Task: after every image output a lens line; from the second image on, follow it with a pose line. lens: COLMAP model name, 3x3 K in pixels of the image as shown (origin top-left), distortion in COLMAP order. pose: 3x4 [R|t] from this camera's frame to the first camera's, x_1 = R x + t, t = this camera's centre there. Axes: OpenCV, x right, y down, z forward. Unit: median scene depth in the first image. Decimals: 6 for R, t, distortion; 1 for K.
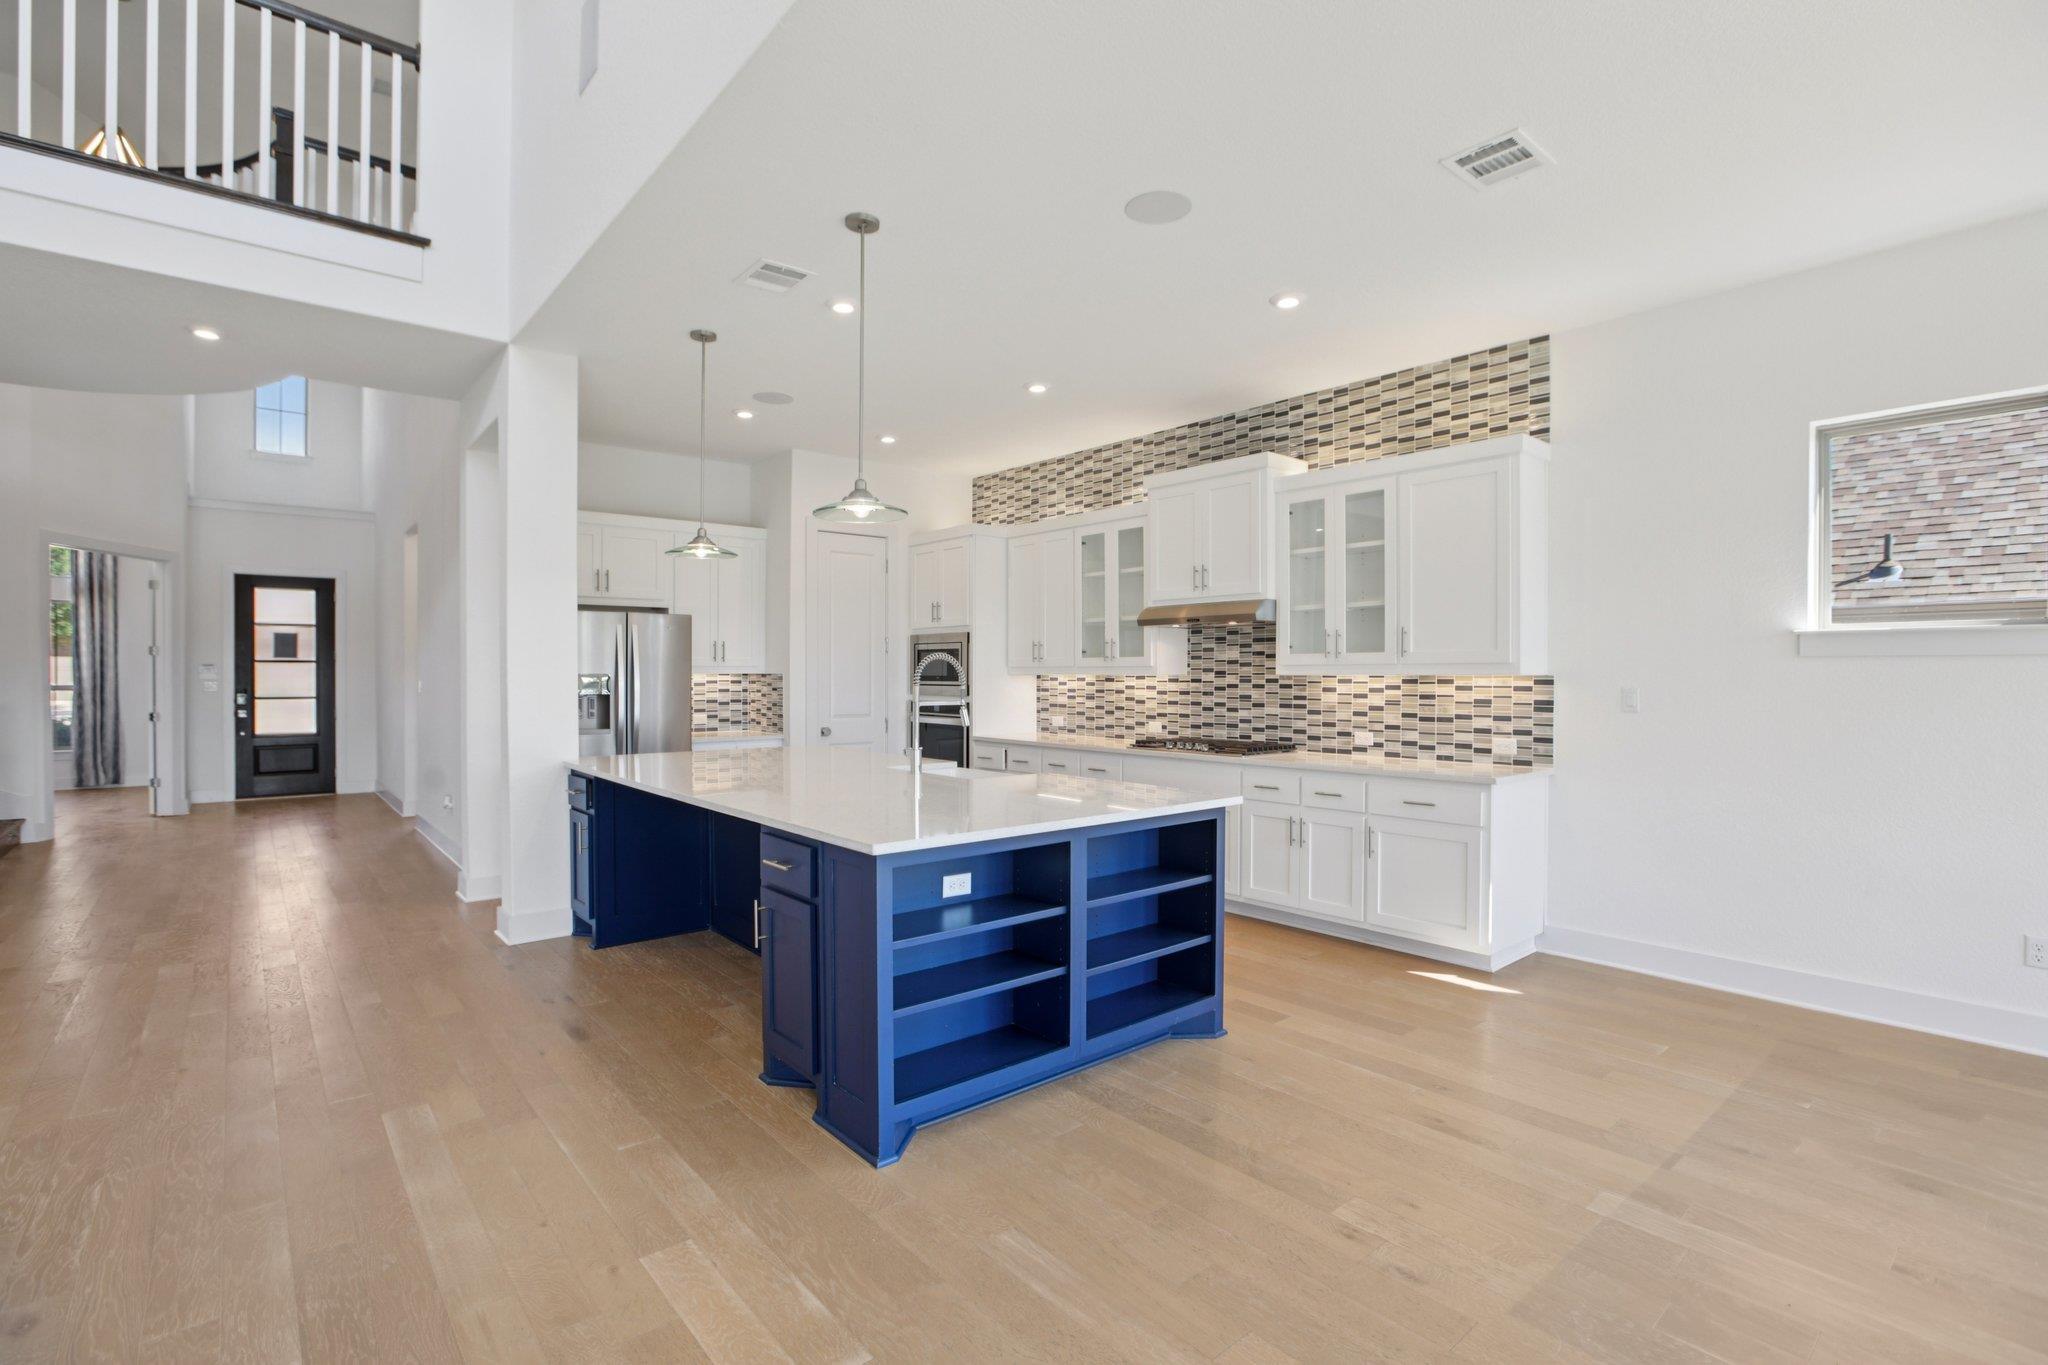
lens RADIAL K [[964.2, 0, 984.5], [0, 964.2, 681.9], [0, 0, 1]] dist [-0.061070, 0.024544]
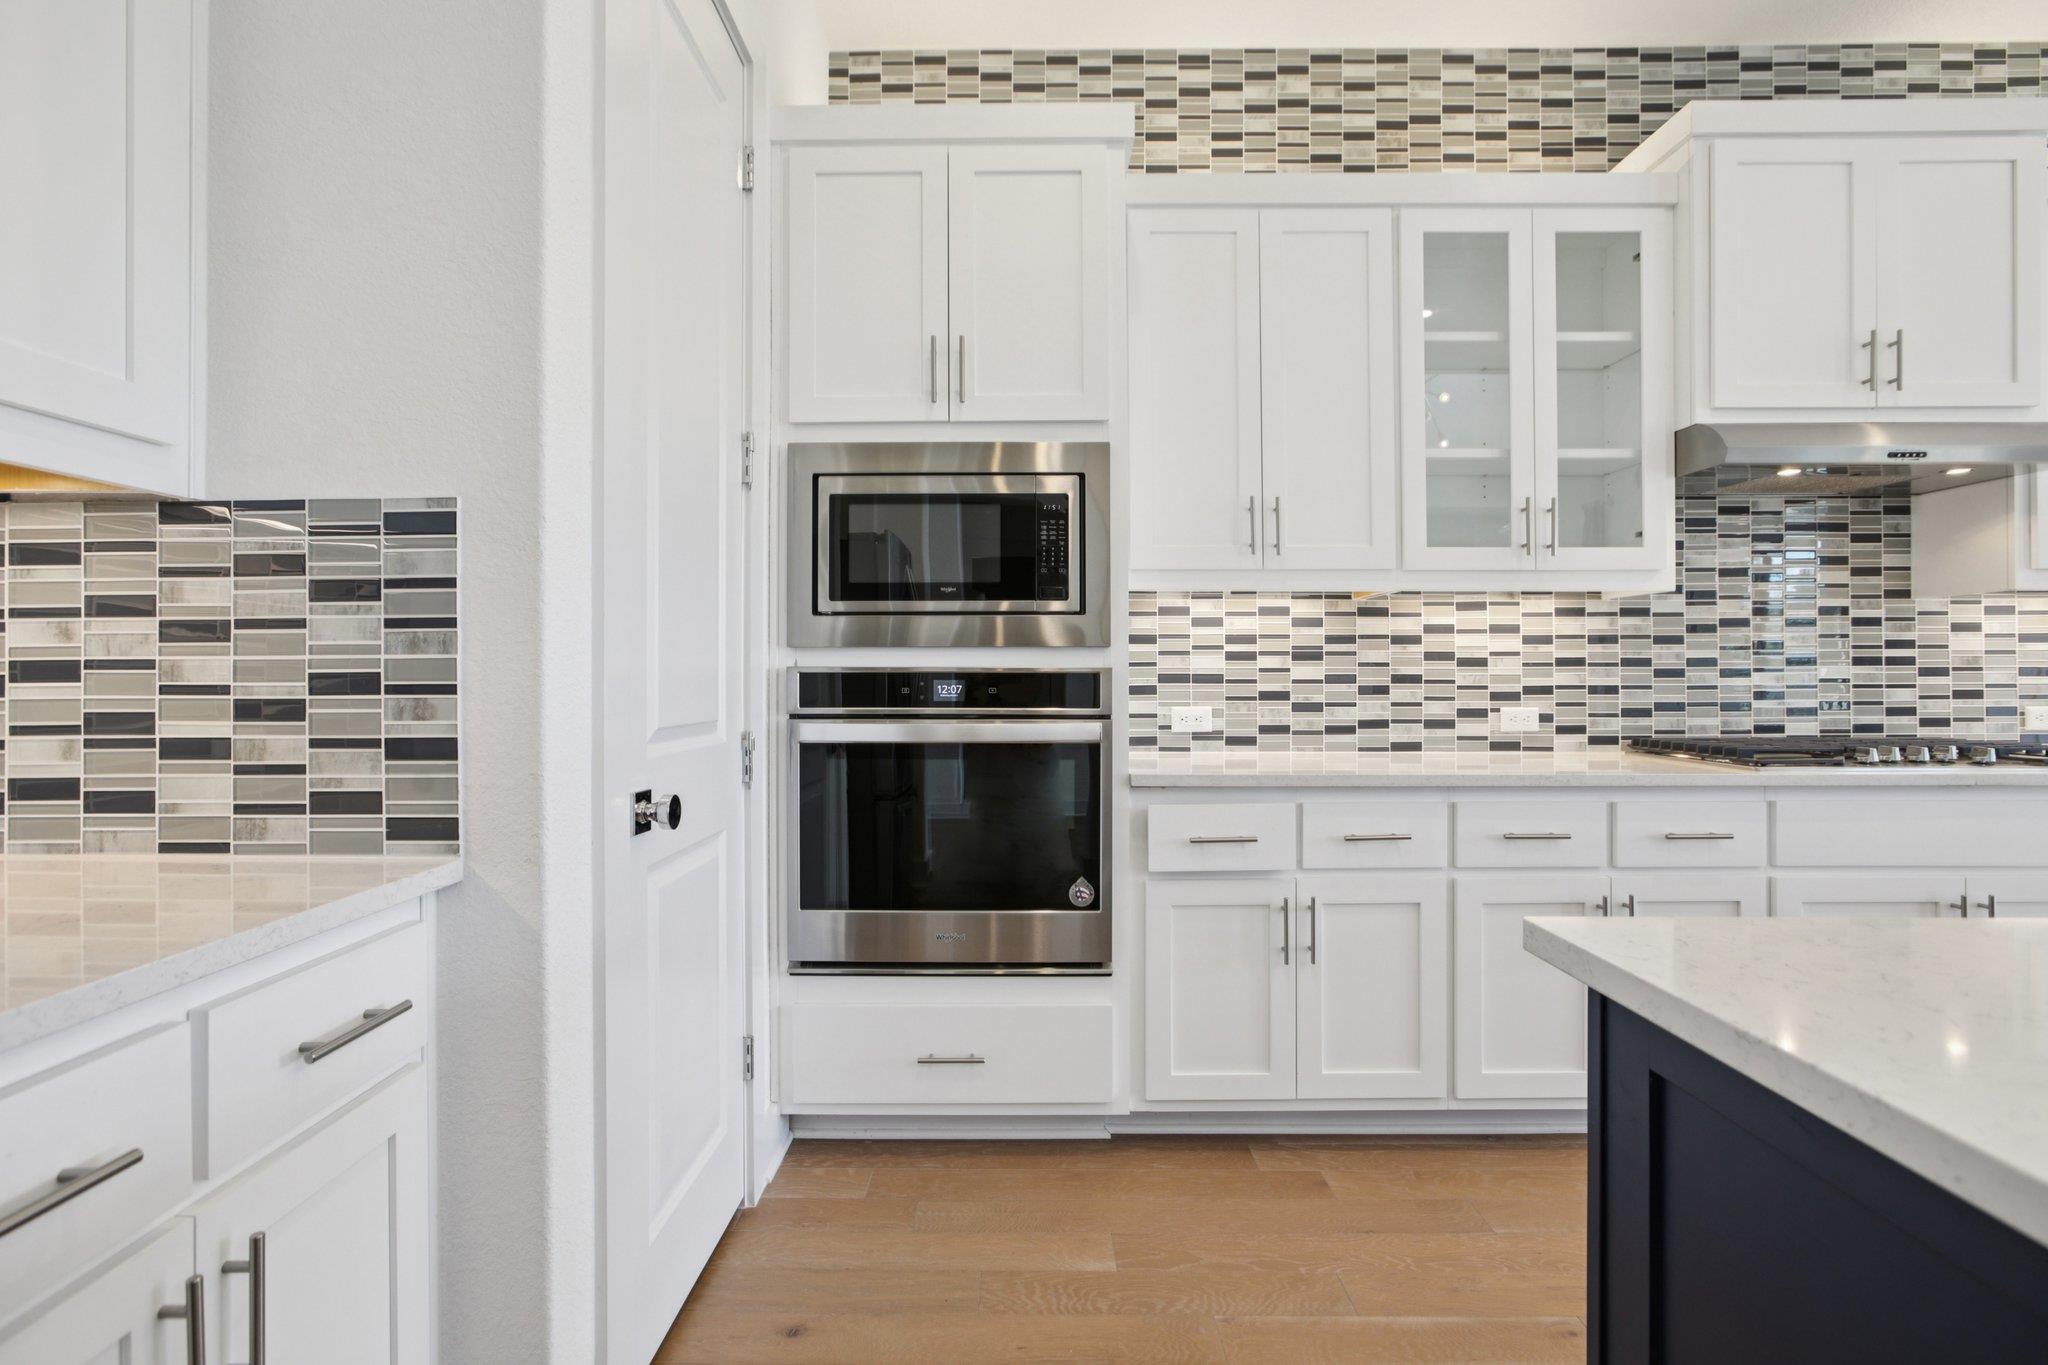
lens RADIAL K [[985.7, 0, 1071.0], [0, 985.7, 671.9], [0, 0, 1]] dist [-0.000091, 0.000824]
pose [[0.625984, -0.001734, 0.779834, -0.349217], [0.007833, 0.999961, -0.004064, 0.030015], [-0.779797, 0.008653, 0.625973, 1.018467]]
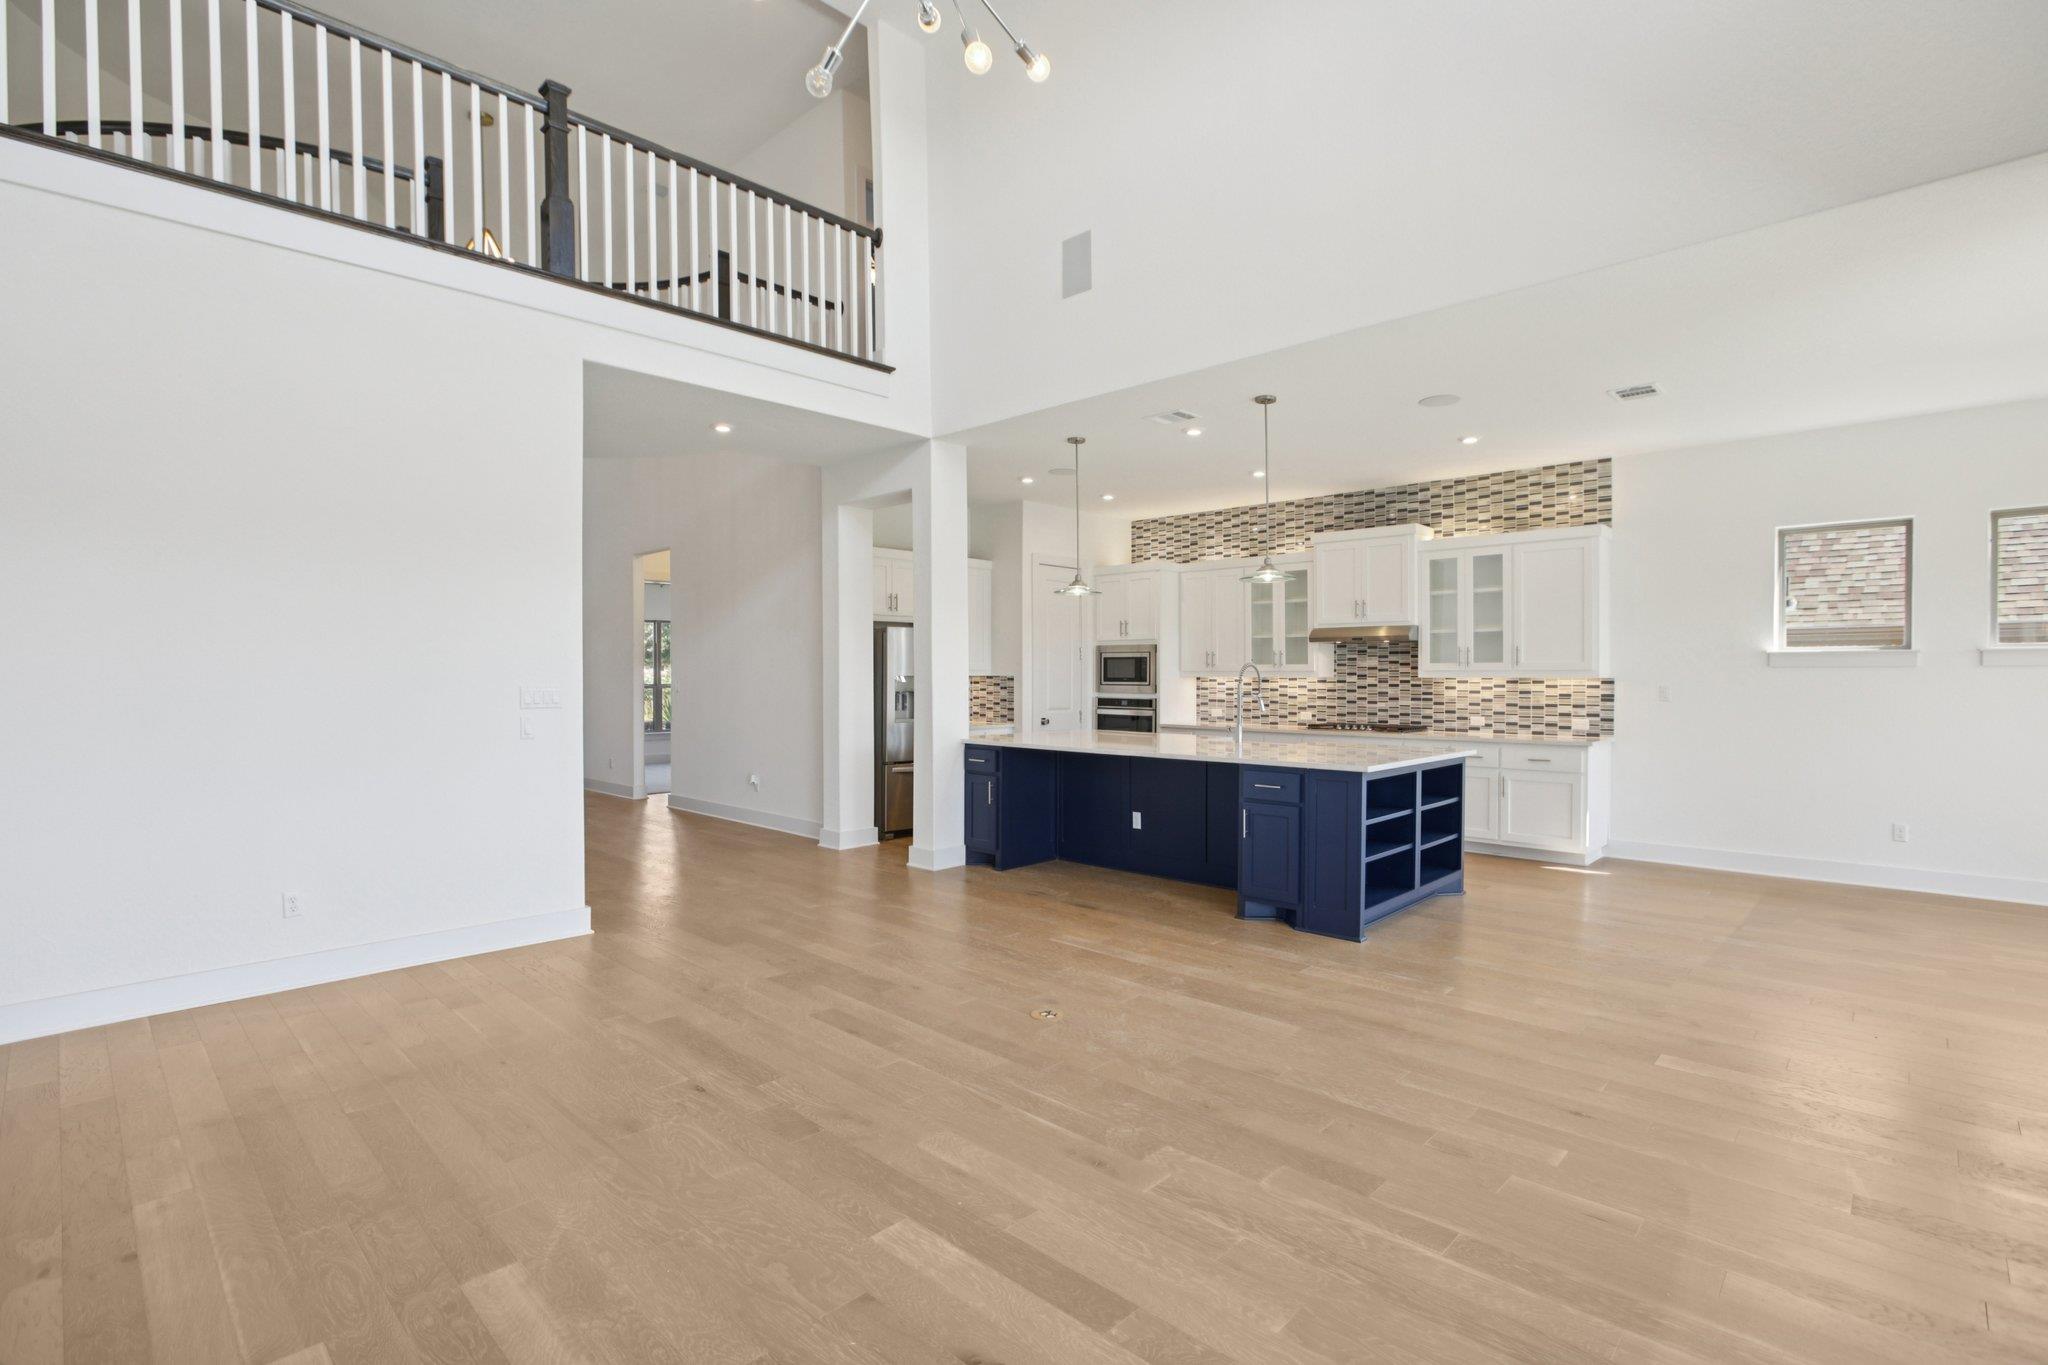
lens RADIAL K [[965.0, 0, 1015.9], [0, 965.0, 680.9], [0, 0, 1]] dist [-0.070437, 0.034360]
pose [[0.993844, 0.000854, 0.110783, -0.439119], [-0.000517, 0.999995, -0.003072, 0.002469], [-0.110785, 0.002996, 0.993840, -0.345703]]
